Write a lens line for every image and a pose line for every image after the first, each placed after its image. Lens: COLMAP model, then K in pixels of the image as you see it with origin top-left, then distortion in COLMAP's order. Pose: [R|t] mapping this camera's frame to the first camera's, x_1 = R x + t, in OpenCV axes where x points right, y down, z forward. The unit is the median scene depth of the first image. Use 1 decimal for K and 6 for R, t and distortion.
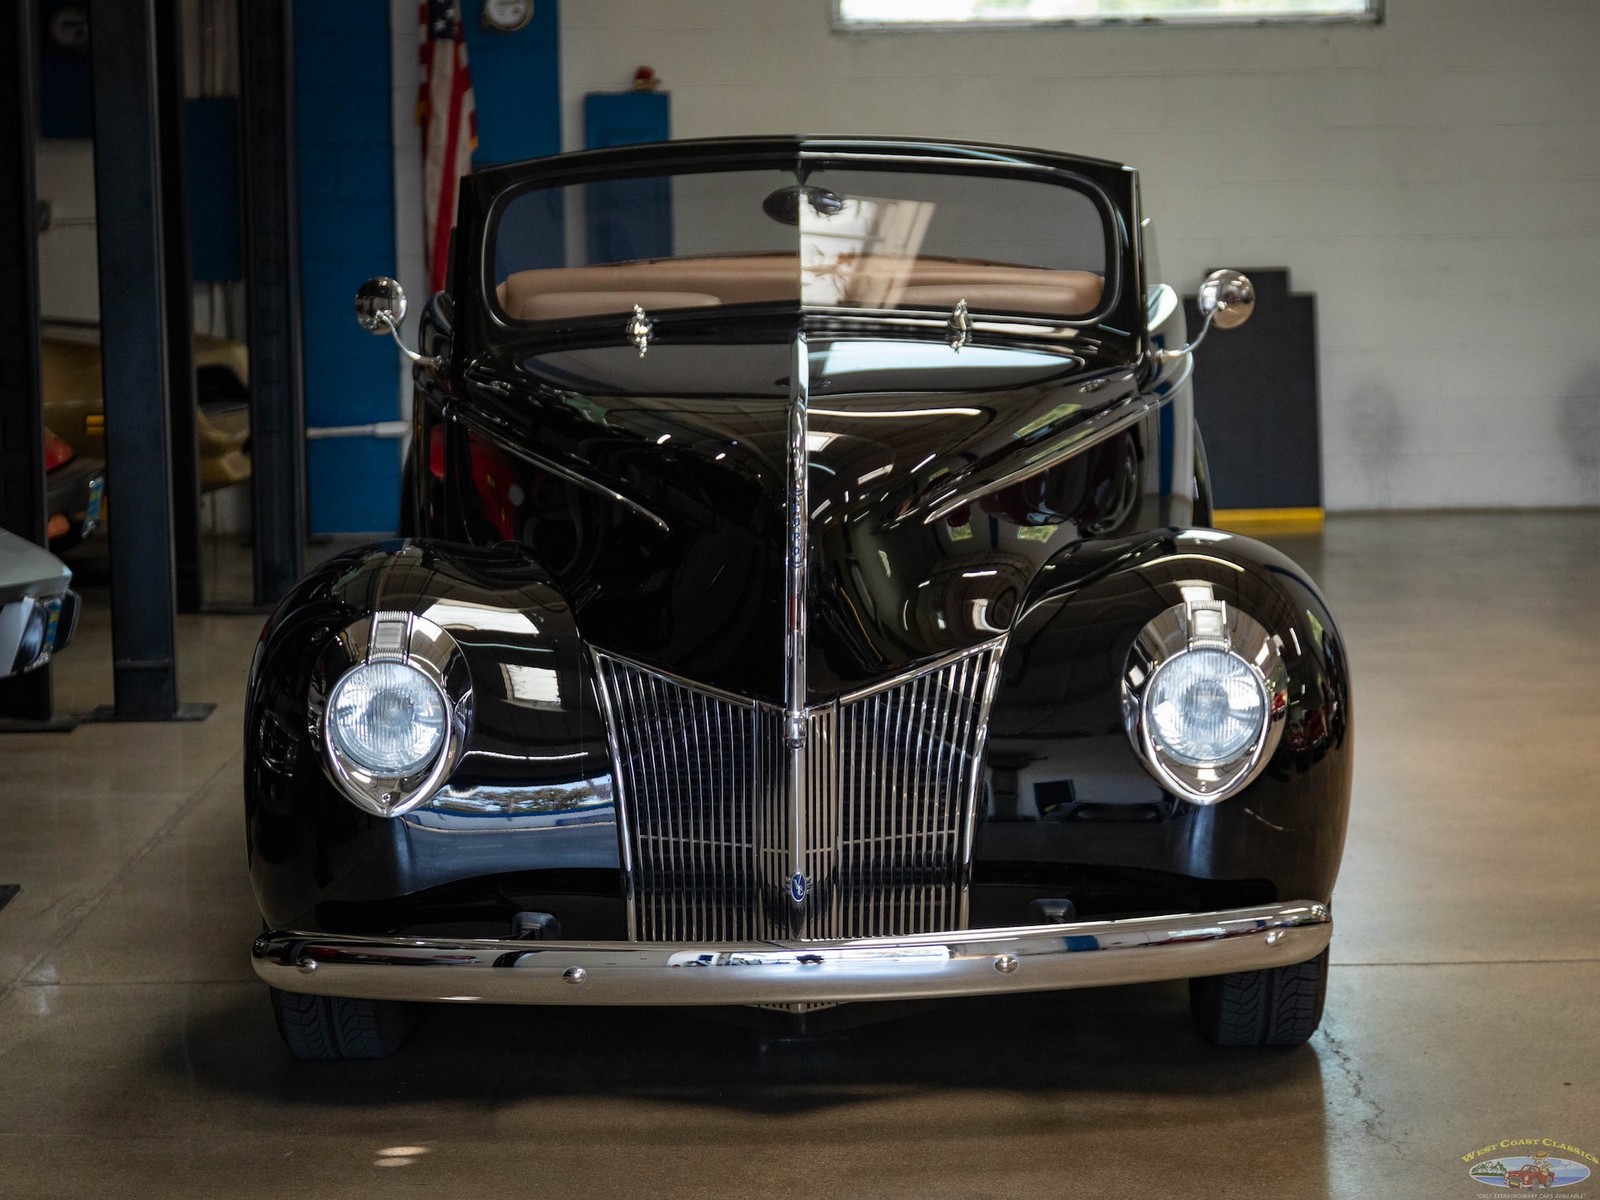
lens RADIAL K [[5566.0, 0, 800.0], [0, 5566.0, 600.0], [0, 0, 1]] dist [0.141535, 0.329741]
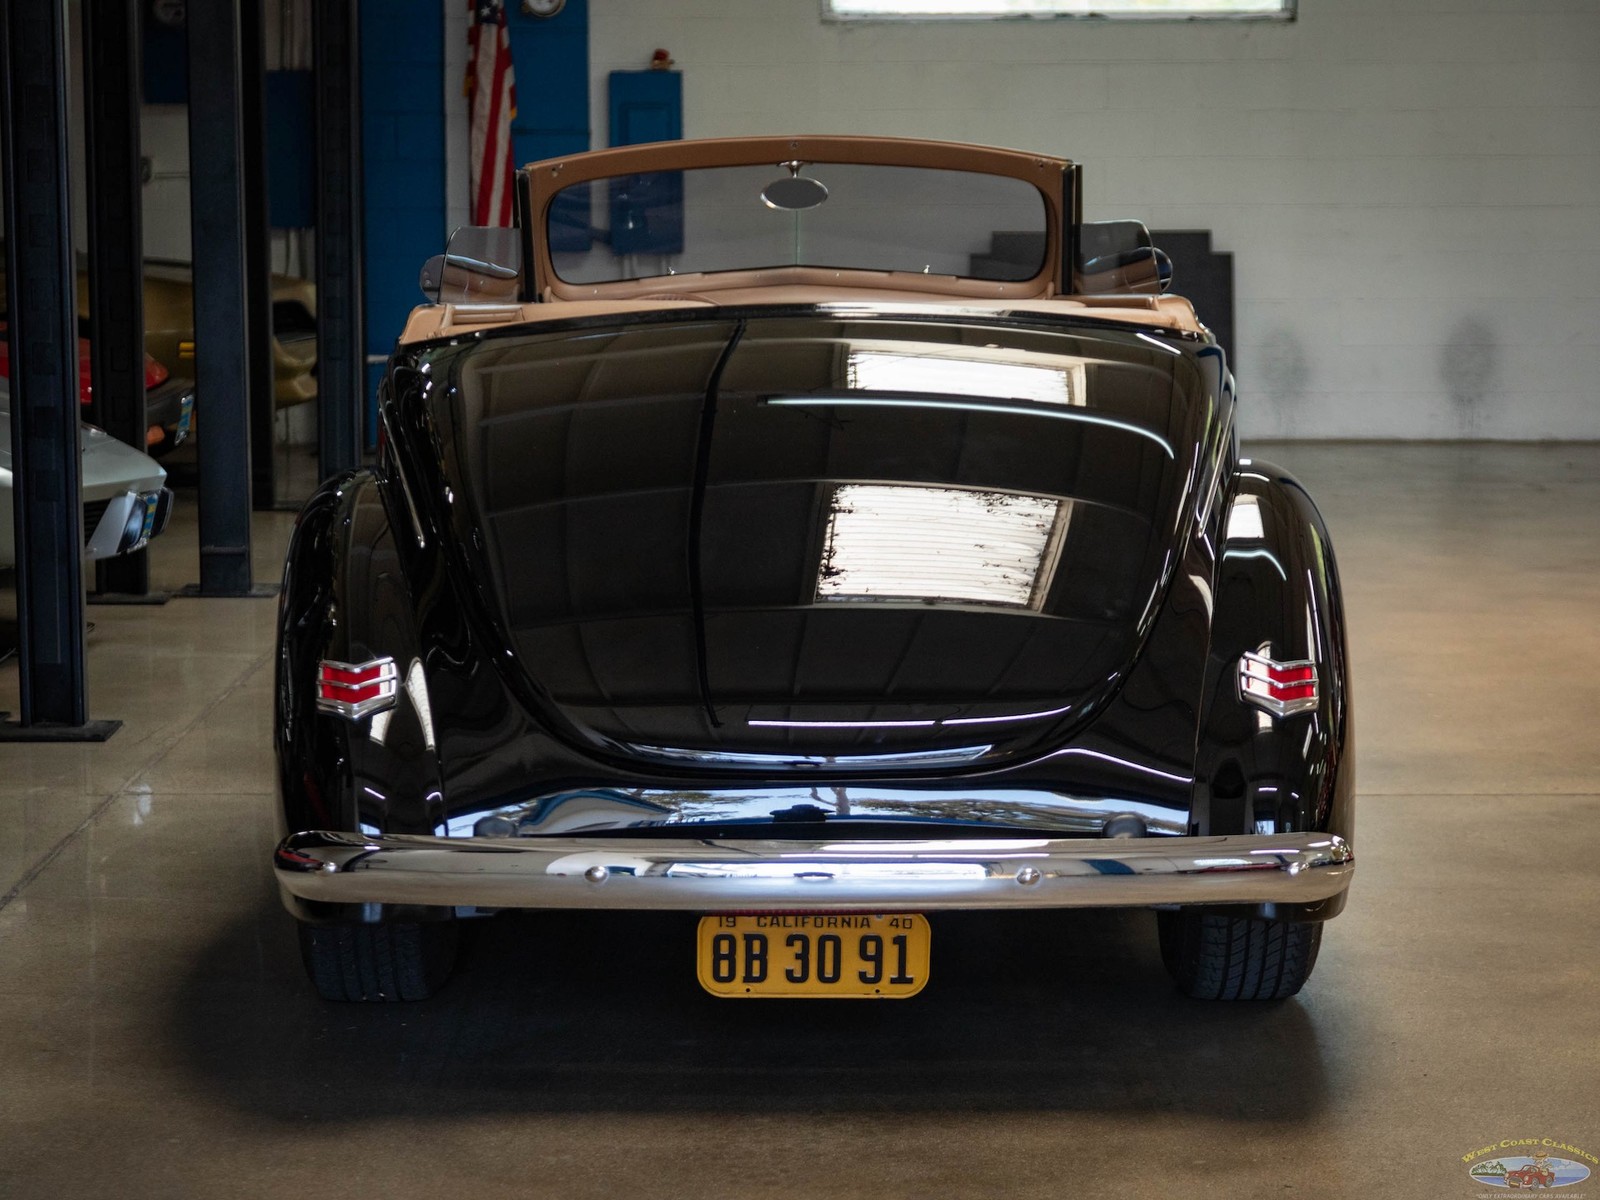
lens RADIAL K [[5566.0, 0, 800.0], [0, 5566.0, 600.0], [0, 0, 1]] dist [0.141535, 0.329741]
pose [[0.999758, 0.016172, -0.014881, 0.026962], [-0.015963, 0.999774, 0.014068, 0.003510], [0.015105, -0.013827, 0.999790, -0.220509]]
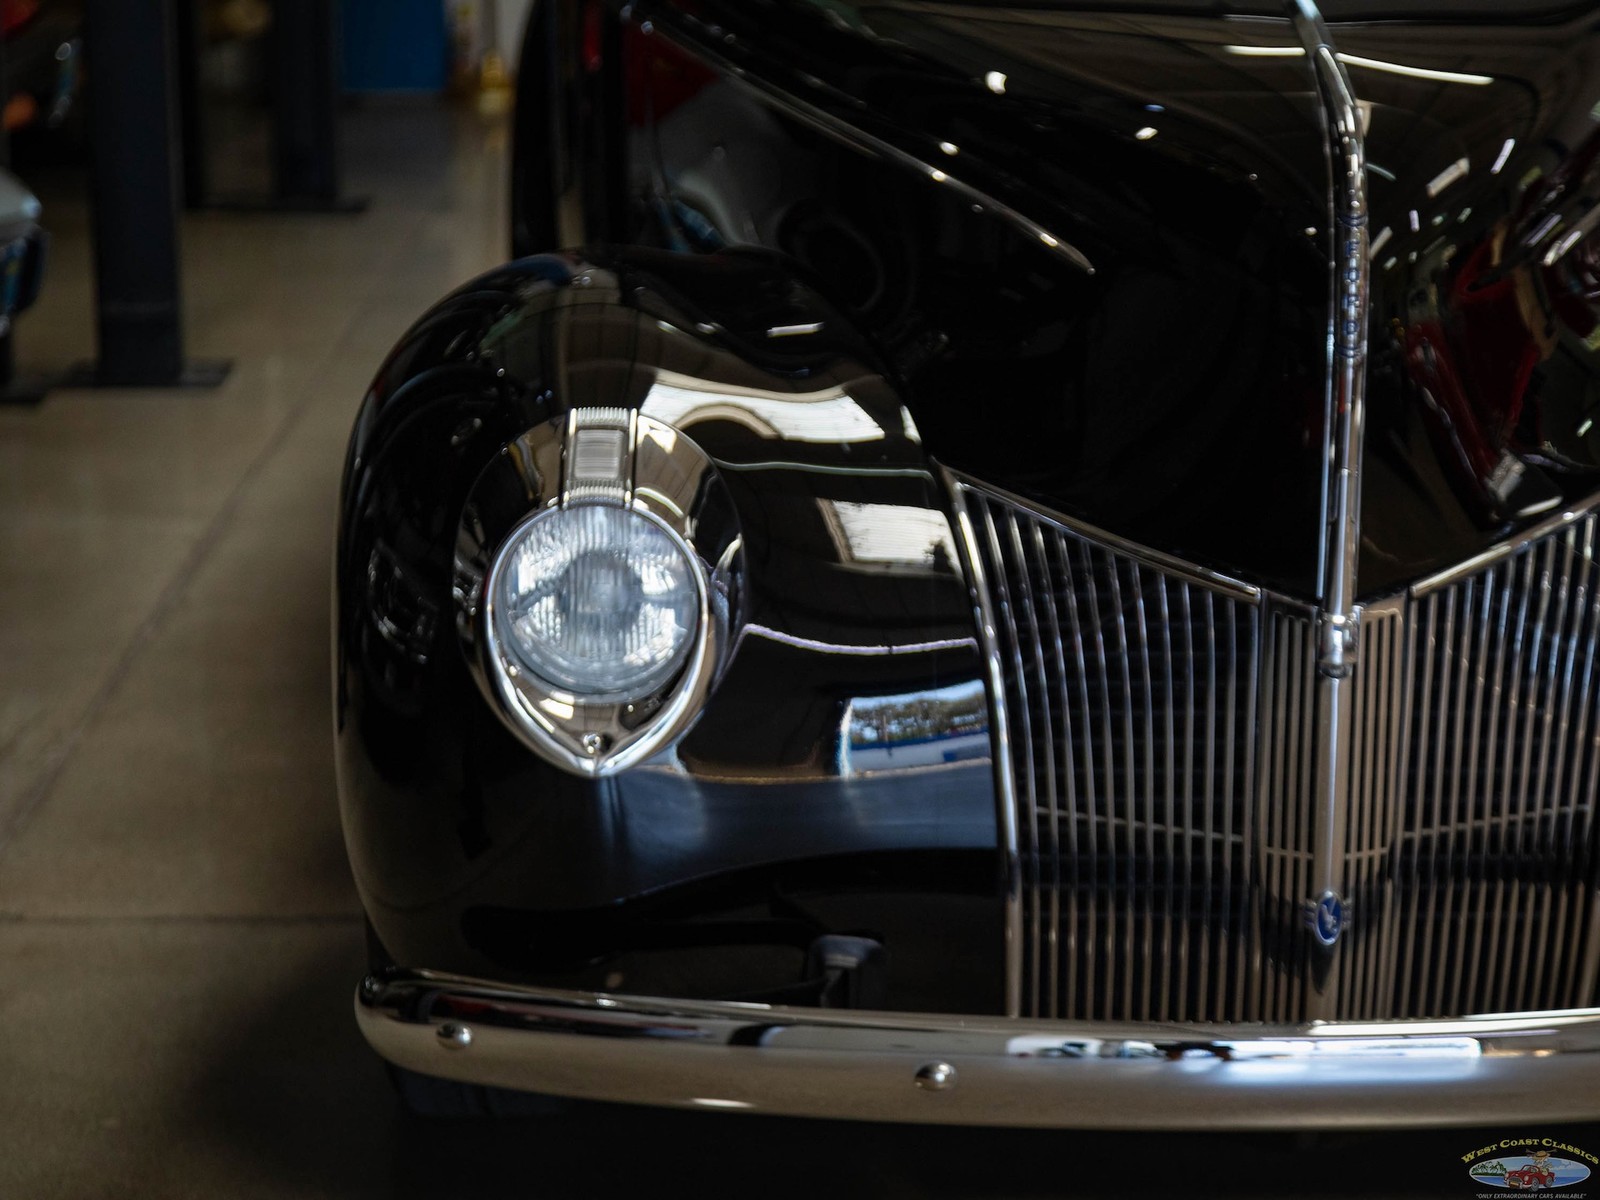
lens RADIAL K [[5566.0, 0, 800.0], [0, 5566.0, 600.0], [0, 0, 1]] dist [0.141535, 0.329741]
pose [[0.999936, 0.009730, 0.005805, -0.037470], [-0.010223, 0.995715, 0.091903, -0.020768], [-0.004886, -0.091957, 0.995751, 0.287684]]
